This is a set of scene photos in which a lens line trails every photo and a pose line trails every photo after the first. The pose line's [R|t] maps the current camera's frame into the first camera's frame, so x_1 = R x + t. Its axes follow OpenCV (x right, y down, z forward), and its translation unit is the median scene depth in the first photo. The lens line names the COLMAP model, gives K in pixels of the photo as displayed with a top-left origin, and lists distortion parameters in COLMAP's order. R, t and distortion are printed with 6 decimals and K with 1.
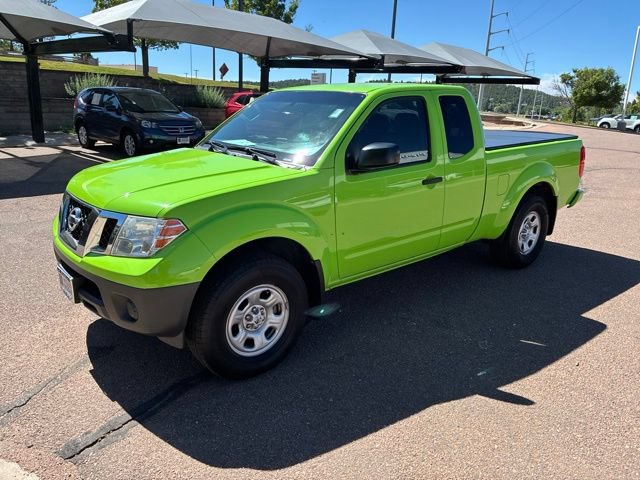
lens RADIAL K [[484.7, 0, 311.6], [0, 484.7, 235.0], [0, 0, 1]] dist [0.046195, -0.060442]
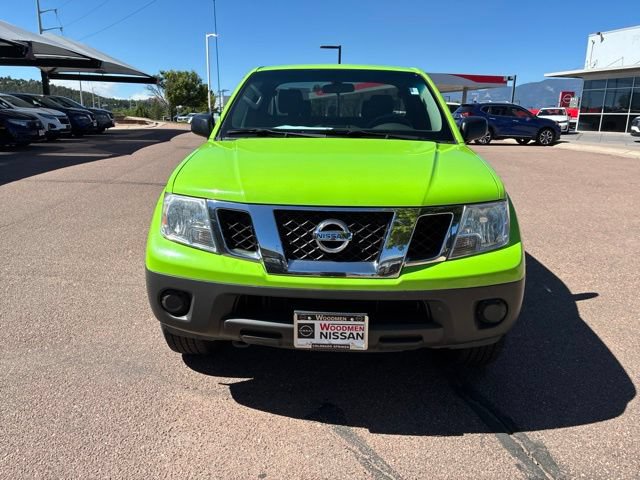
lens RADIAL K [[484.7, 0, 318.1], [0, 484.7, 238.5], [0, 0, 1]] dist [0.046195, -0.060442]
pose [[0.676578, -0.204718, 0.707342, -0.598785], [0.201745, 0.975357, 0.089316, -0.059537], [-0.708196, 0.082273, 0.701206, 0.309530]]
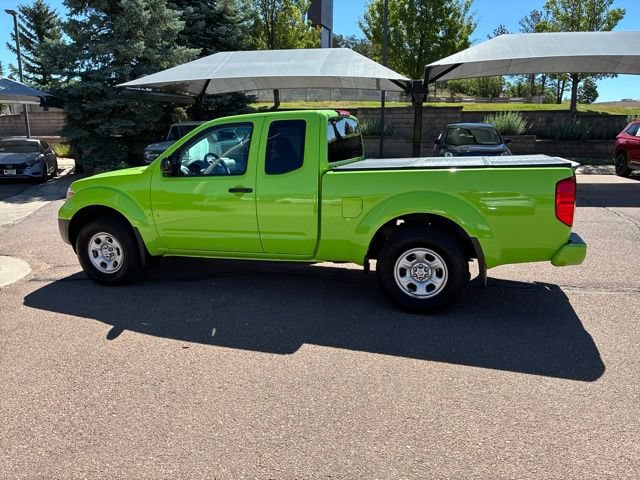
lens RADIAL K [[484.7, 0, 313.6], [0, 484.7, 240.5], [0, 0, 1]] dist [0.046195, -0.060442]
pose [[0.532809, 0.149716, -0.832886, 1.032482], [-0.202097, 0.978258, 0.046563, -0.061327], [0.821749, 0.143514, 0.551482, 0.370531]]
